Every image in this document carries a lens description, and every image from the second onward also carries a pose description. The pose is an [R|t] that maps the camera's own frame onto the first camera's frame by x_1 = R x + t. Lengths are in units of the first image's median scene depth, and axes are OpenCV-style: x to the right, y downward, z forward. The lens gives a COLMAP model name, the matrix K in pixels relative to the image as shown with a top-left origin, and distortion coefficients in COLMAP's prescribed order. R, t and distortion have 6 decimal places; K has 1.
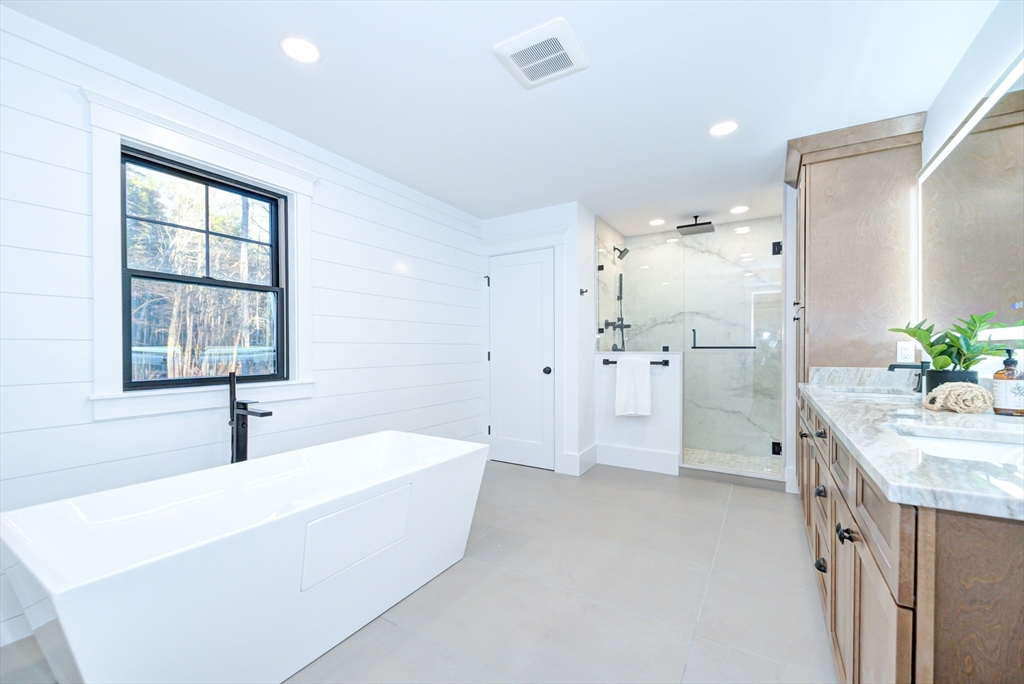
lens RADIAL K [[418.7, 0, 506.2], [0, 418.7, 348.6], [0, 0, 1]] dist [-0.002767, -0.000745]
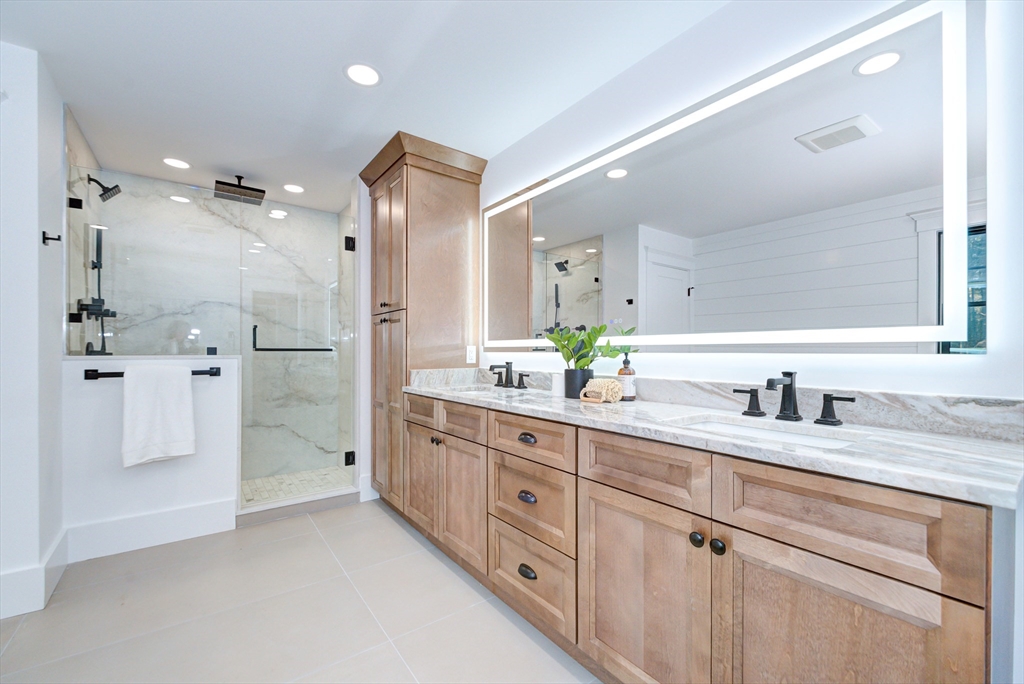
lens RADIAL K [[418.7, 0, 511.4], [0, 418.7, 349.6], [0, 0, 1]] dist [-0.002767, -0.000745]
pose [[0.370517, 0.004792, 0.928813, -0.075901], [-0.002832, 0.999988, -0.004030, -0.000628], [-0.928821, -0.001137, 0.370526, 0.291944]]
